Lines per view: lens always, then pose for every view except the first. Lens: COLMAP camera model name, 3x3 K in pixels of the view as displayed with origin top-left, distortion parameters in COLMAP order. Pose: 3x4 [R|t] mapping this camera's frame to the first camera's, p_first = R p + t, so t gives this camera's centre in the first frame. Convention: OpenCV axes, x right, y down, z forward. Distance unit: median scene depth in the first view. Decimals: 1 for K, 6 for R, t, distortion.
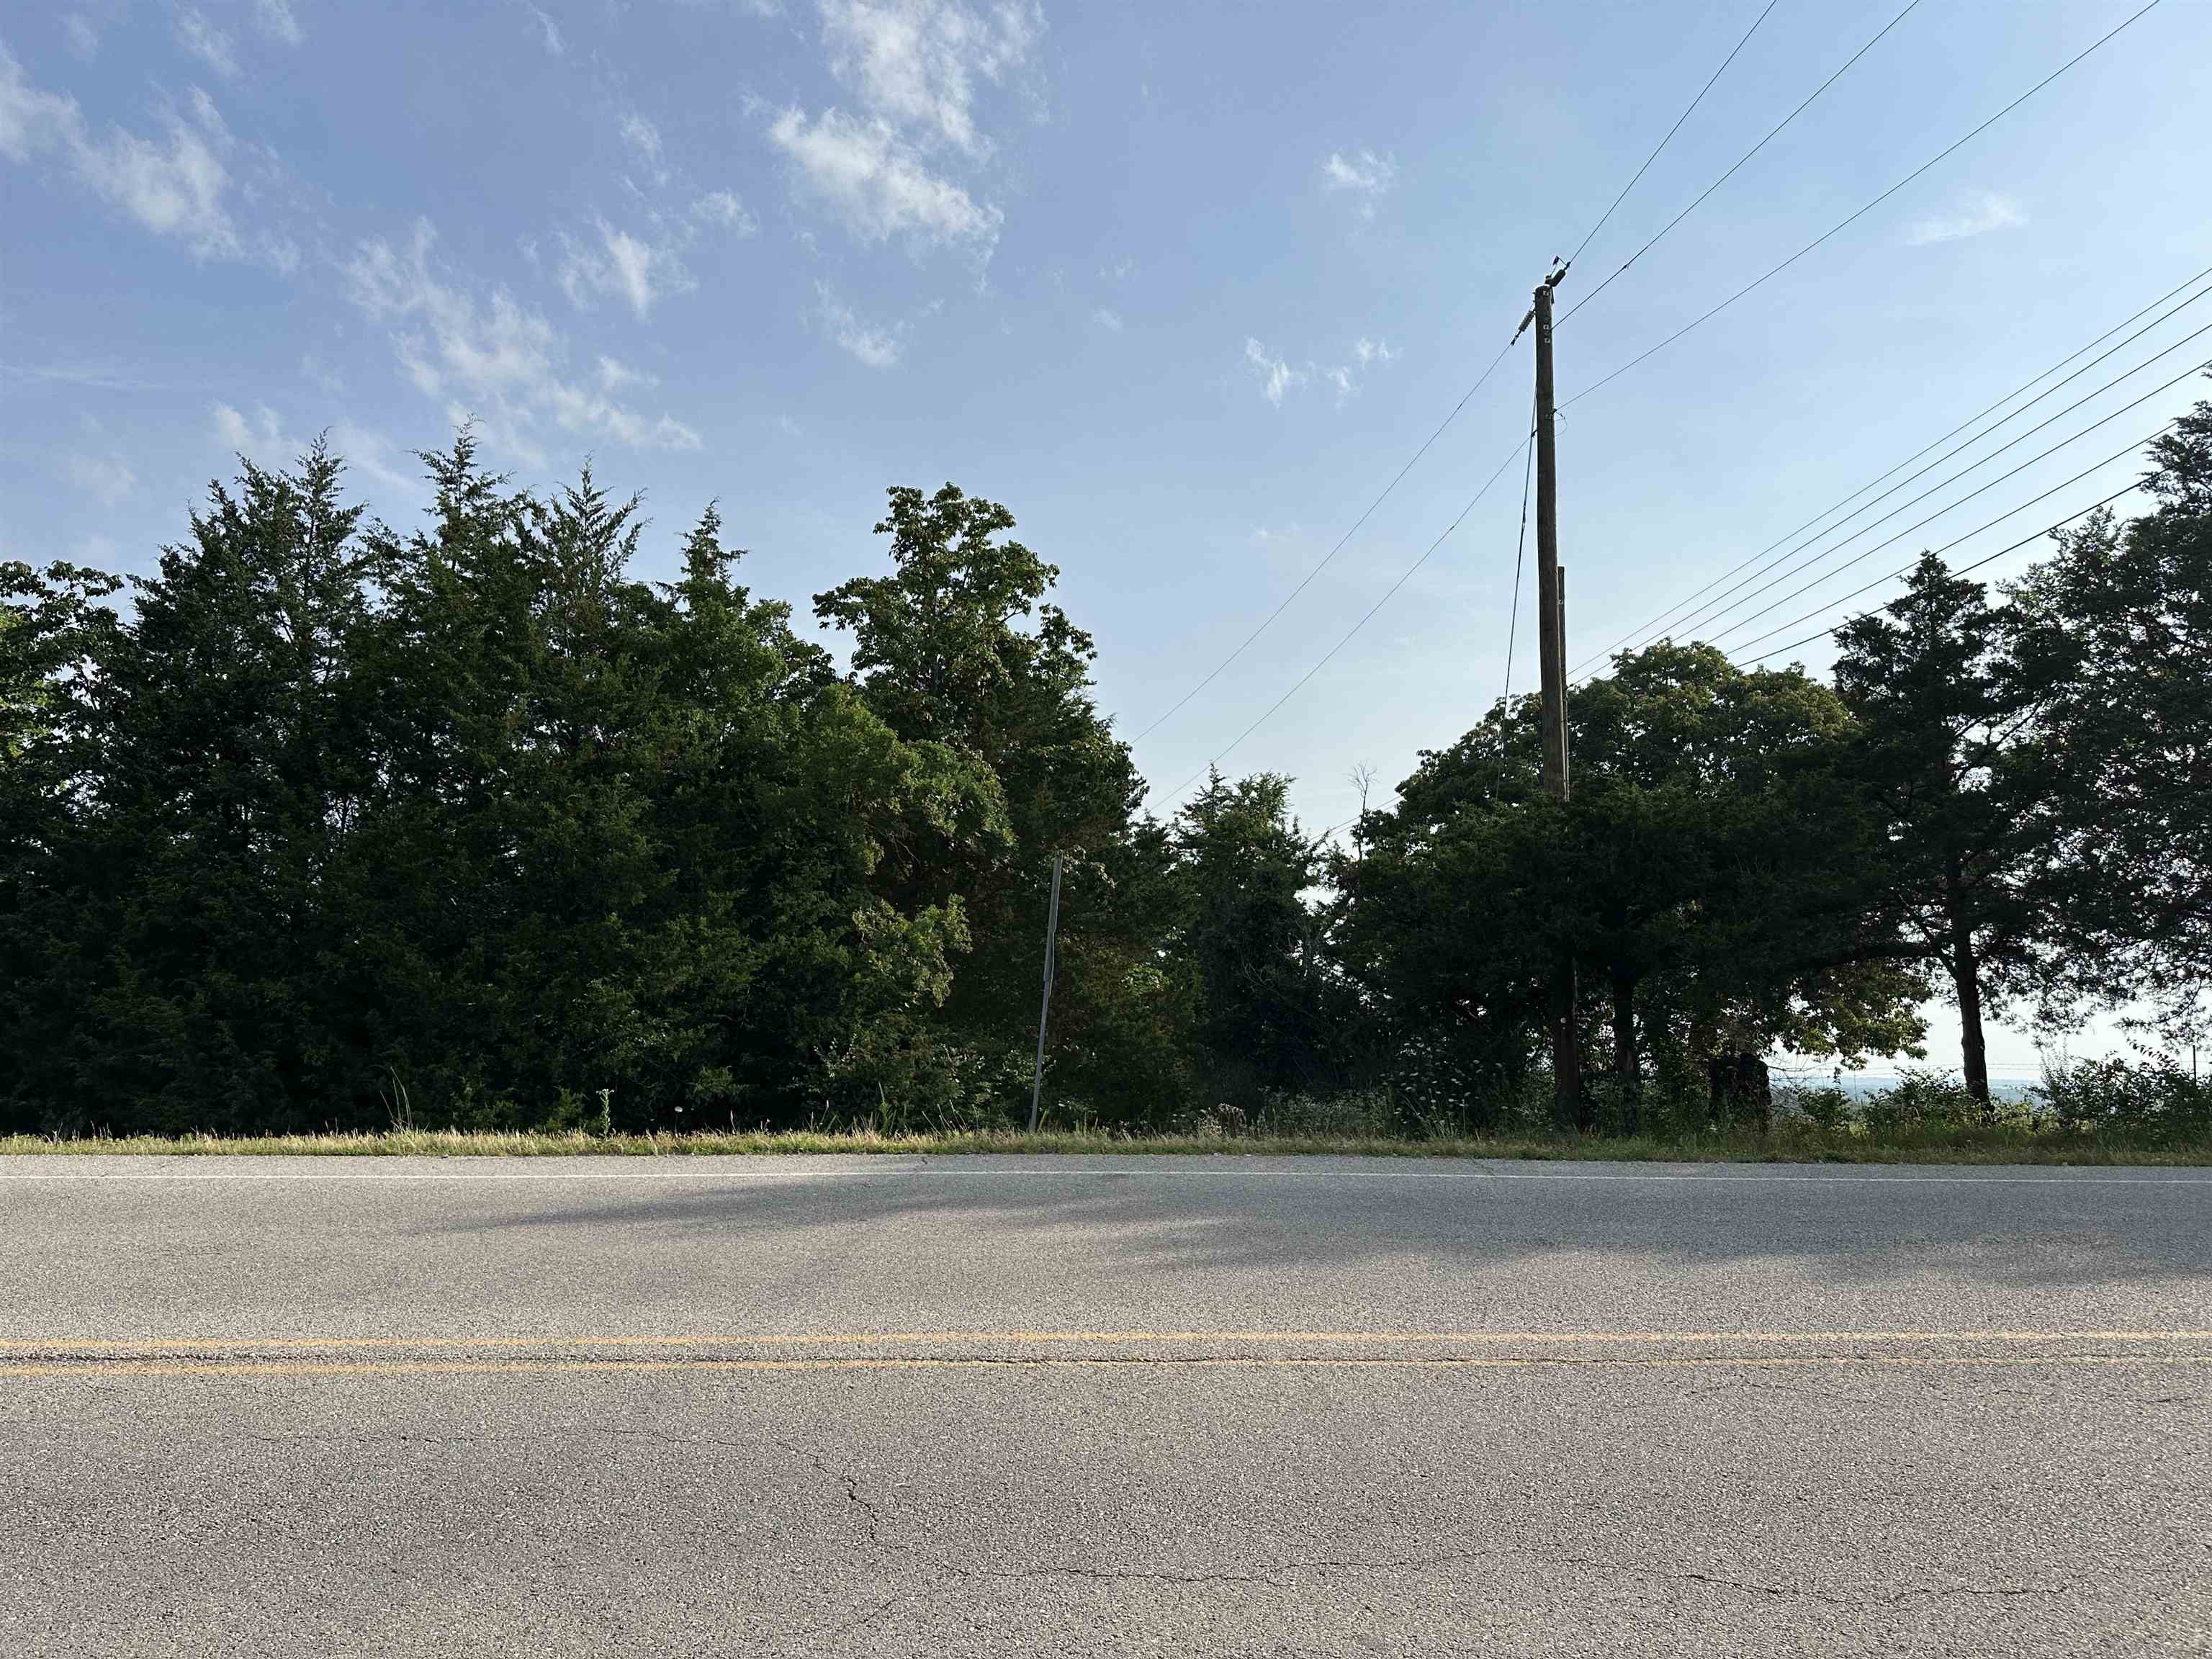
lens RADIAL K [[1553.9, 0, 1090.7], [0, 1553.9, 824.0], [0, 0, 1]] dist [0.040945, -0.048076]
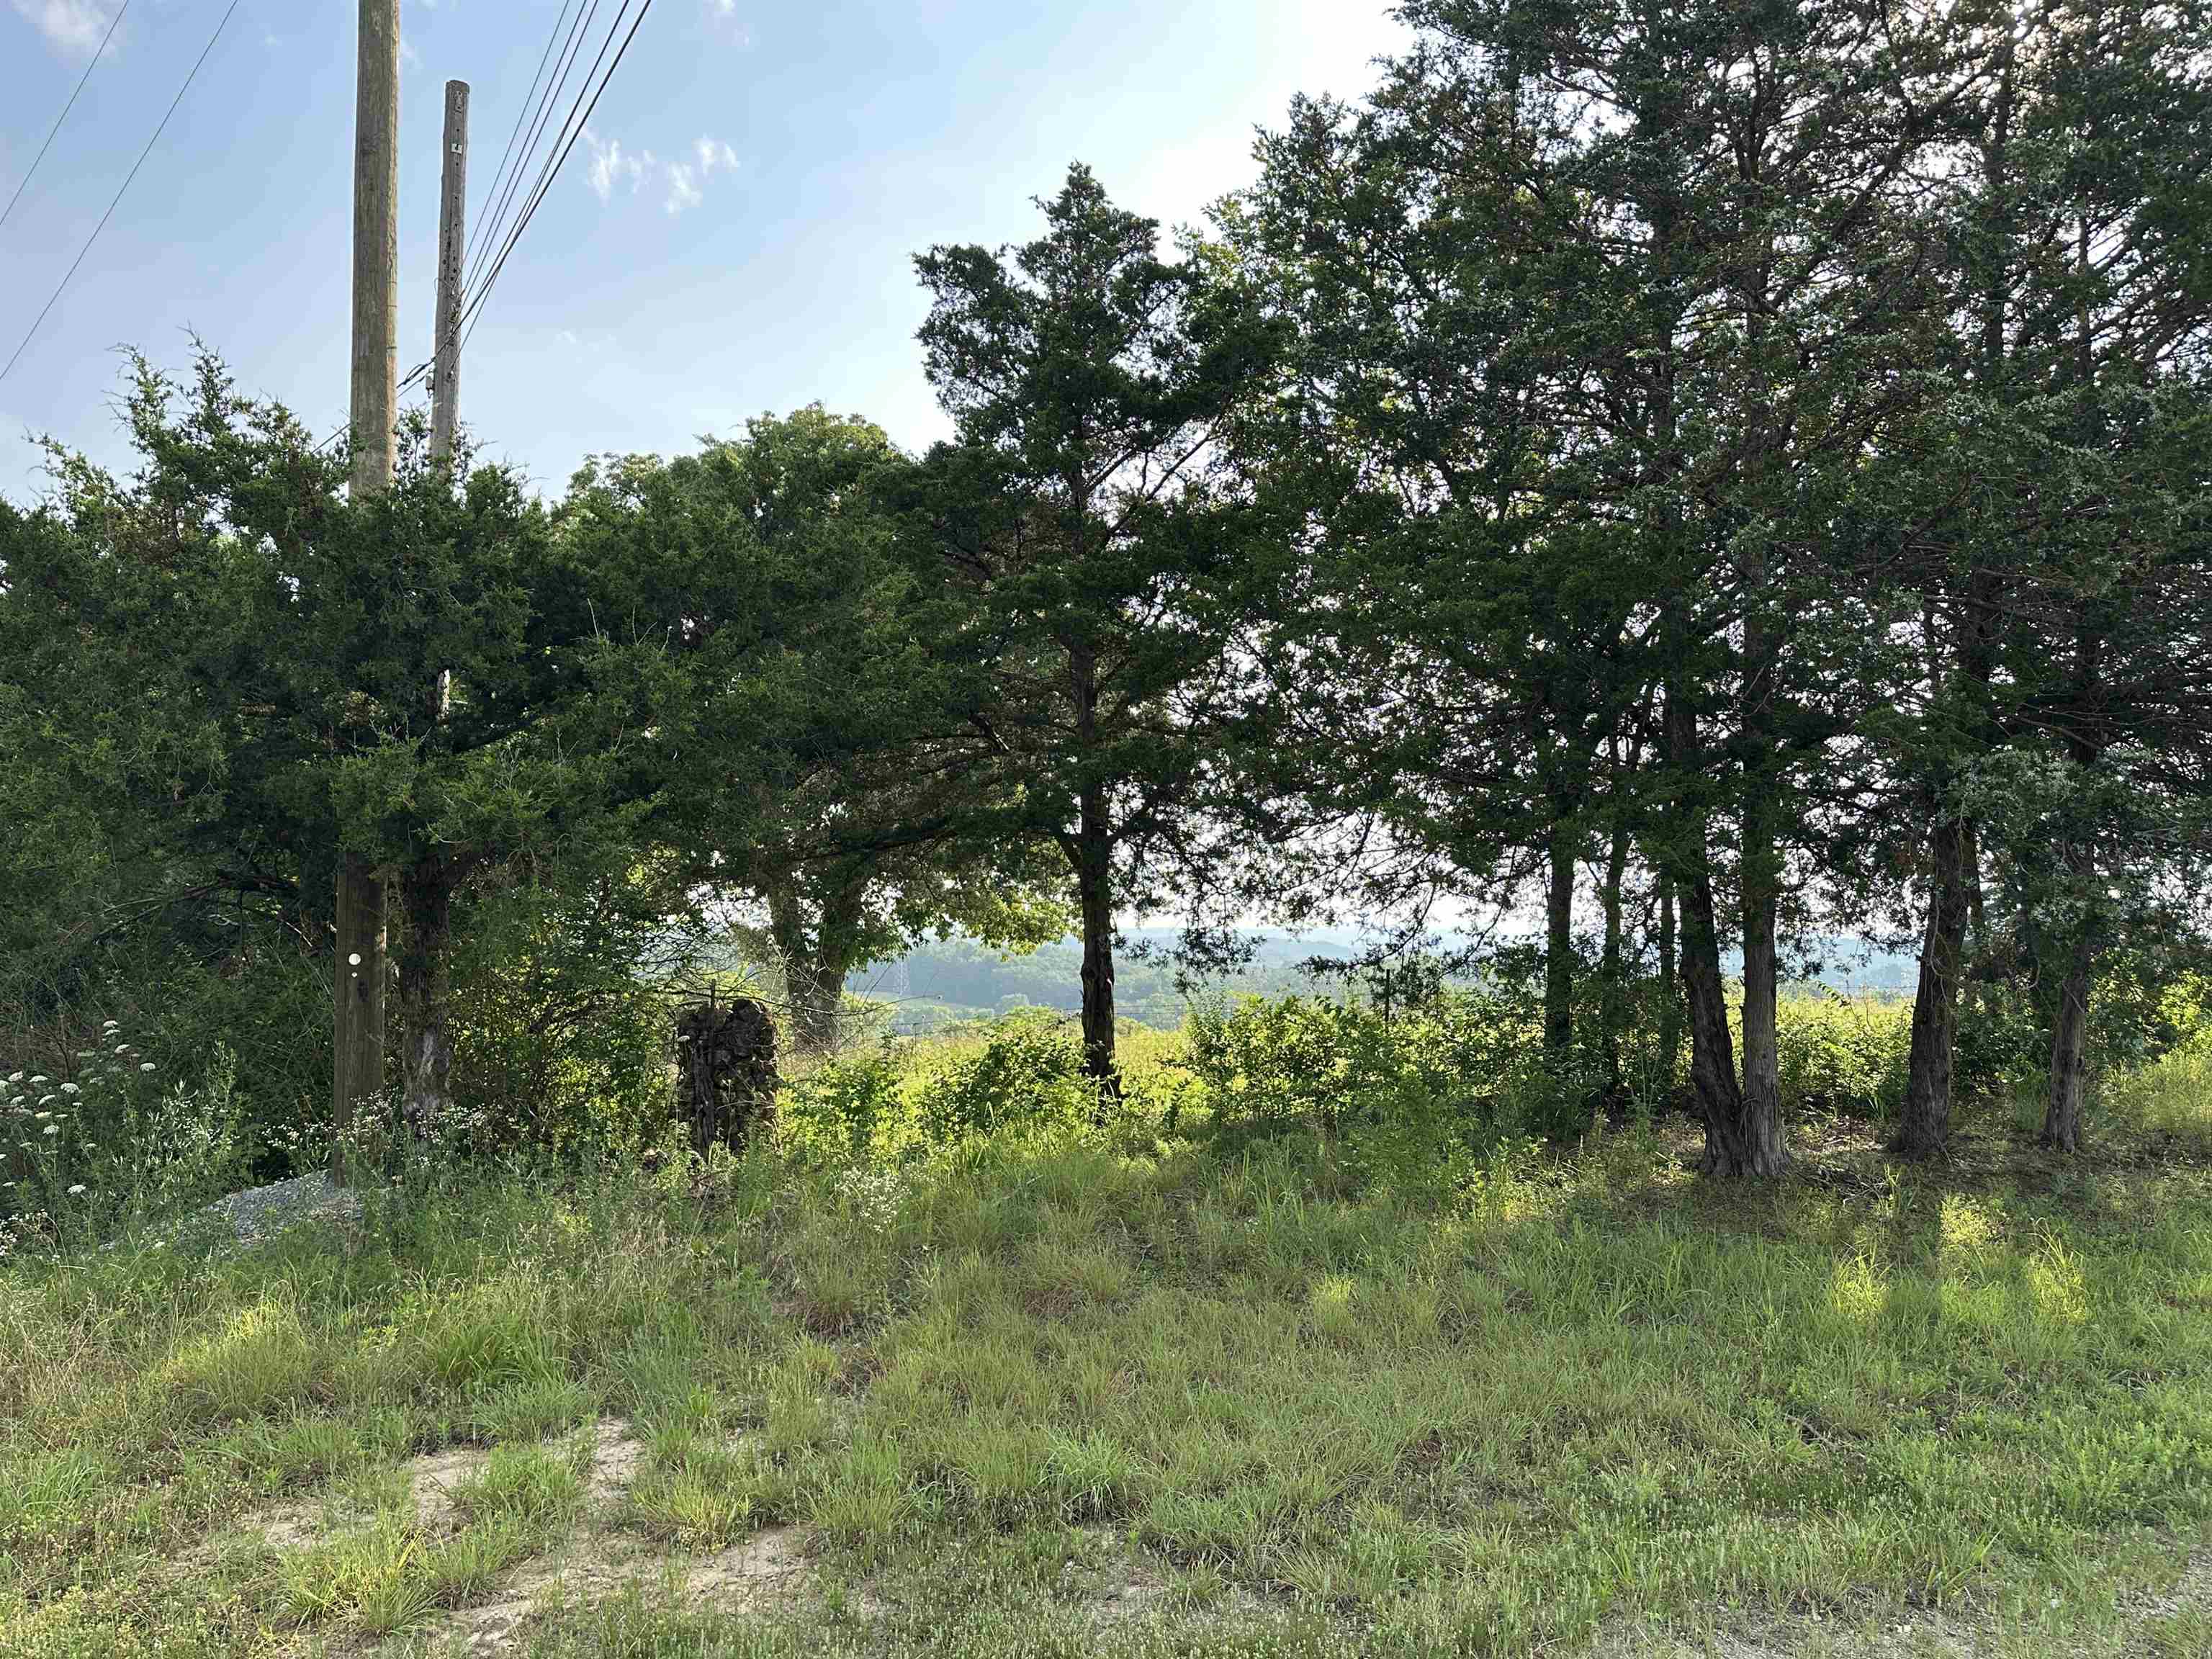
lens RADIAL K [[1581.6, 0, 1113.2], [0, 1581.6, 828.8], [0, 0, 1]] dist [0.023503, -0.003771]
pose [[0.890173, 0.009217, 0.455530, 0.296193], [-0.052368, 0.995239, 0.082197, 0.032753], [-0.452603, -0.097025, 0.886418, 0.468704]]
